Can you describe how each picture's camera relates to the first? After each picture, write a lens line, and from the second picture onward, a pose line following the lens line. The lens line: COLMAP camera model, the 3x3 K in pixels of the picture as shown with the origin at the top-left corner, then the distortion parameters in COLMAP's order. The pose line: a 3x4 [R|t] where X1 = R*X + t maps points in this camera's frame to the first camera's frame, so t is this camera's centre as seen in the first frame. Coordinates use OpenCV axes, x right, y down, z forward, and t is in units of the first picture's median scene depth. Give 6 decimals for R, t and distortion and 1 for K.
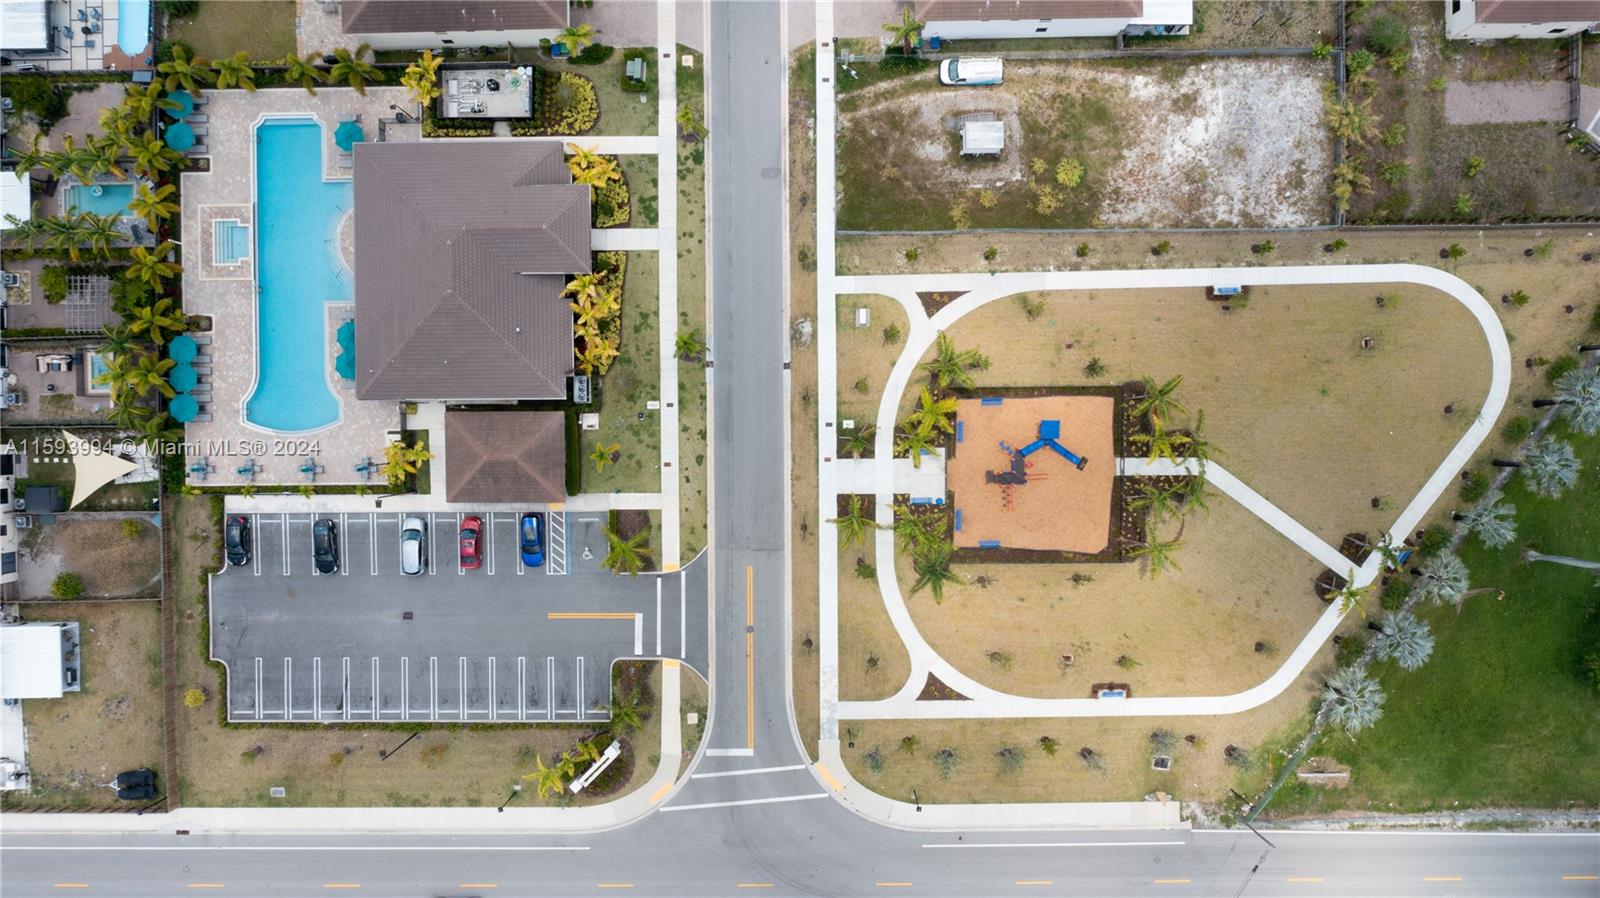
lens RADIAL K [[1274.1, 0, 800.0], [0, 1274.1, 449.0], [0, 0, 1]] dist [-0.009417, -0.004333]
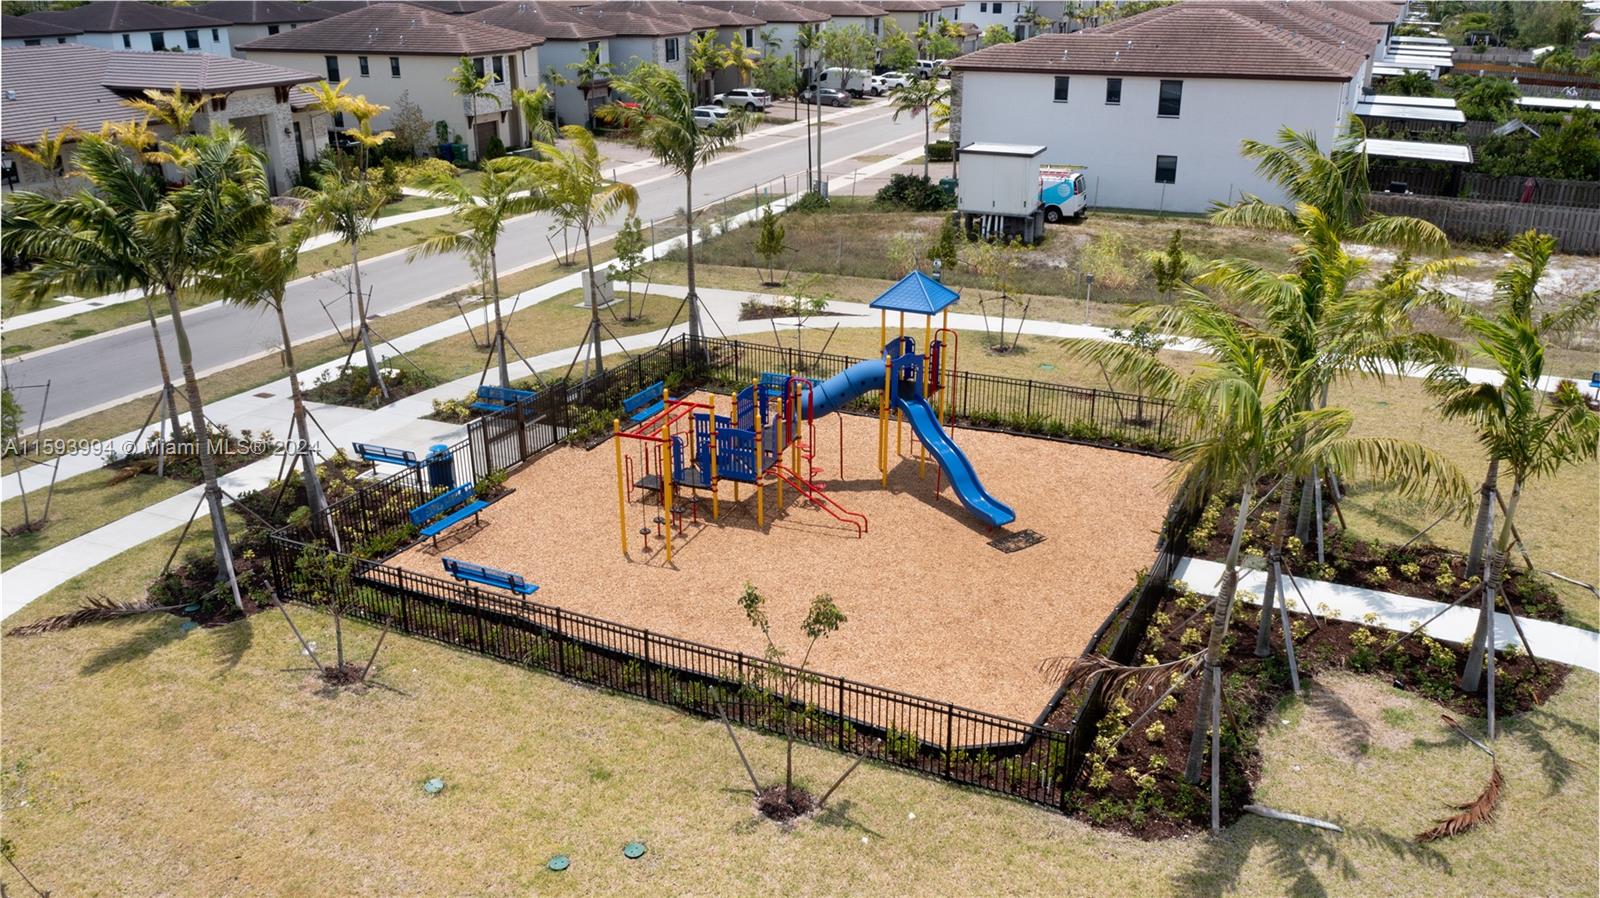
lens RADIAL K [[1274.1, 0, 800.0], [0, 1274.1, 449.0], [0, 0, 1]] dist [-0.009417, -0.004333]
pose [[0.896701, 0.173665, -0.407145, 0.277895], [-0.441845, 0.296209, -0.846778, 0.226154], [-0.026456, 0.939202, 0.342344, 0.899624]]
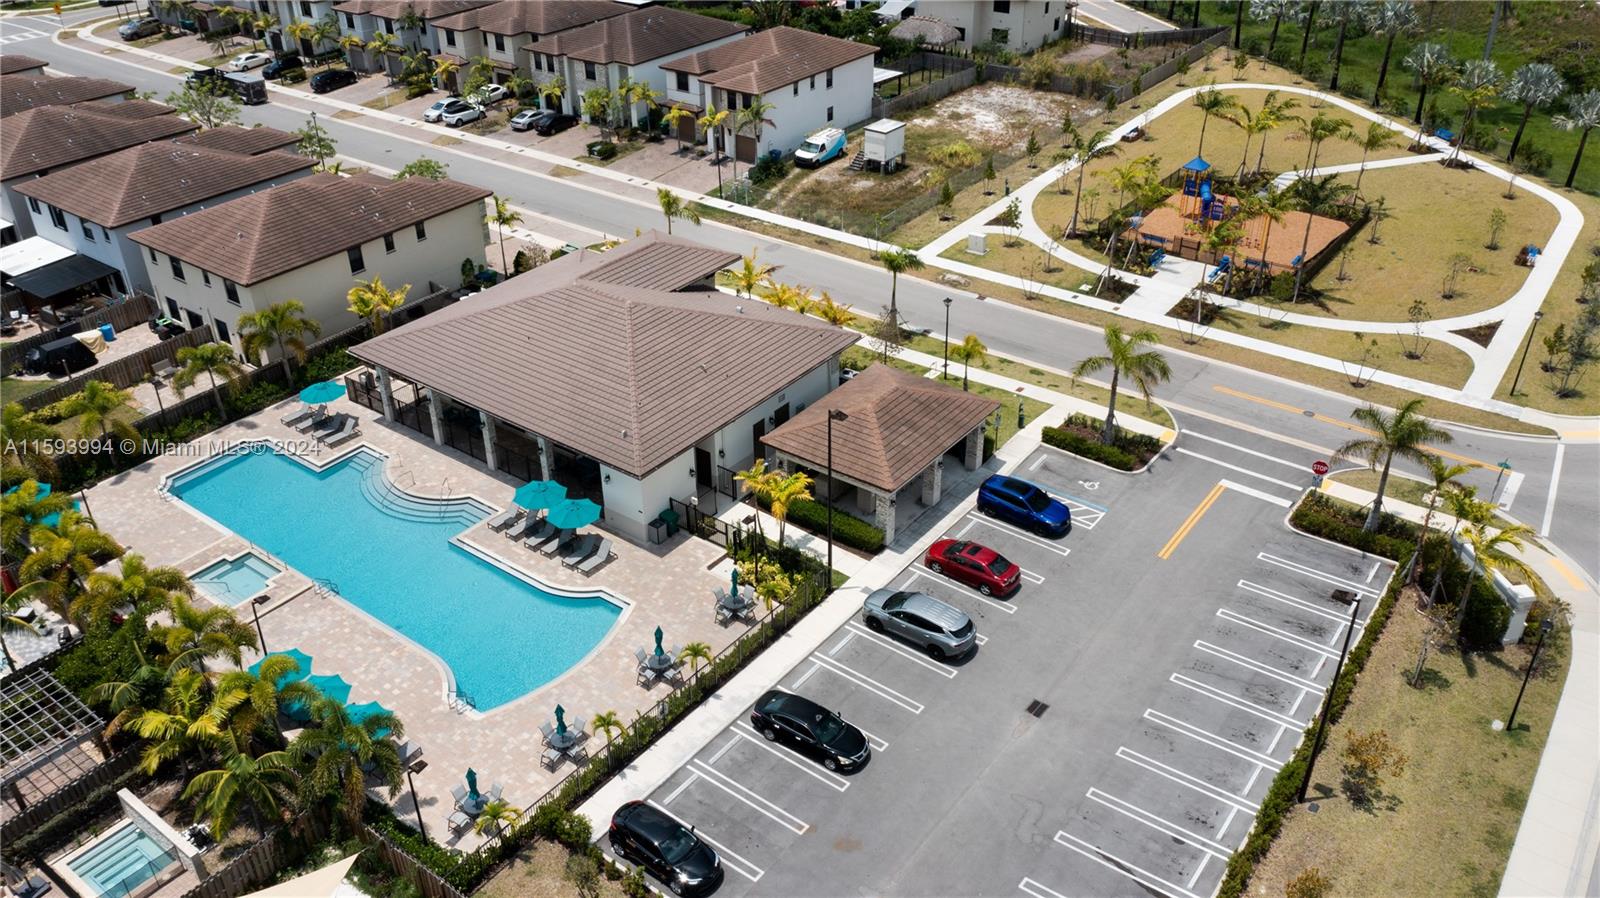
lens RADIAL K [[1274.1, 0, 800.0], [0, 1274.1, 449.0], [0, 0, 1]] dist [-0.009417, -0.004333]
pose [[0.602351, -0.395952, 0.693106, -0.649746], [0.798145, 0.285962, -0.530274, 0.283424], [0.011761, 0.872610, 0.488277, 0.701596]]
